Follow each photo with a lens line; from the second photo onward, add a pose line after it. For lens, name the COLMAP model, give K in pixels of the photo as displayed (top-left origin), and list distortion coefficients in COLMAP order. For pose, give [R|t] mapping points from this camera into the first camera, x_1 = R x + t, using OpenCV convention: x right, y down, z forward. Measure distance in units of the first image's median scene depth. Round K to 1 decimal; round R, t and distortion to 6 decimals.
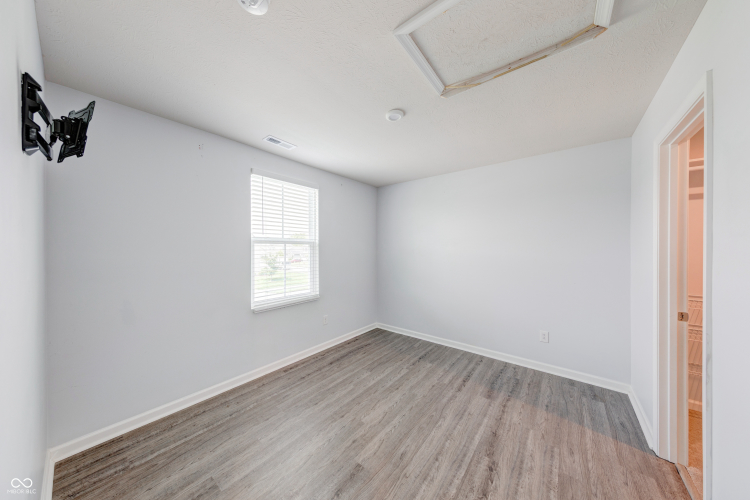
lens RADIAL K [[241.1, 0, 372.5], [0, 241.1, 250.2], [0, 0, 1]] dist [0.007985, -0.000150]
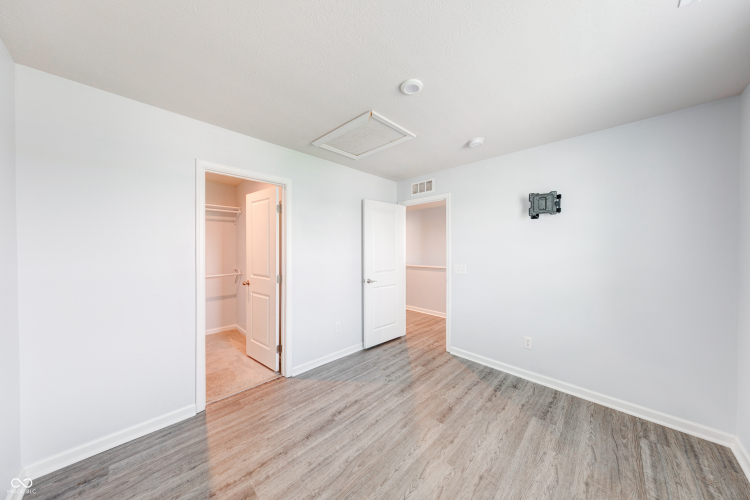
lens RADIAL K [[241.1, 0, 372.5], [0, 241.1, 250.2], [0, 0, 1]] dist [0.007985, -0.000150]
pose [[-0.993945, -0.003778, 0.109812, 0.129879], [-0.002559, 0.999934, 0.011244, -0.010794], [-0.109847, 0.010895, -0.993889, 1.839526]]
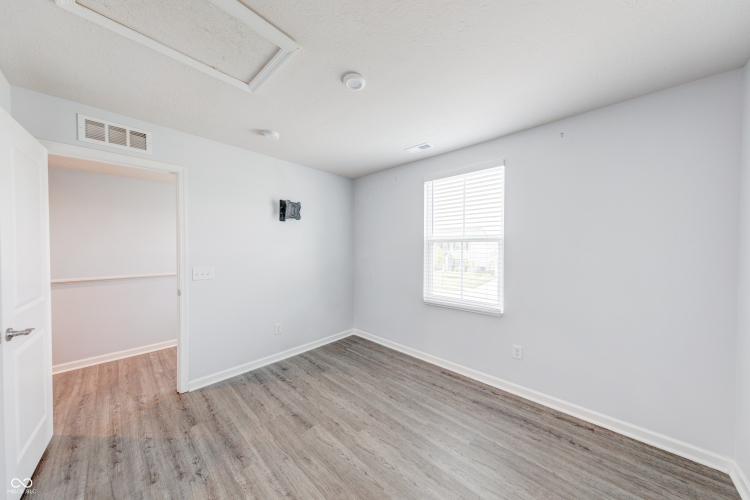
lens RADIAL K [[241.1, 0, 372.5], [0, 241.1, 250.2], [0, 0, 1]] dist [0.007985, -0.000150]
pose [[-0.080646, 0.009005, -0.996702, 0.900424], [-0.007900, 0.999922, 0.009674, -0.002817], [0.996711, 0.008654, -0.080569, 1.127880]]
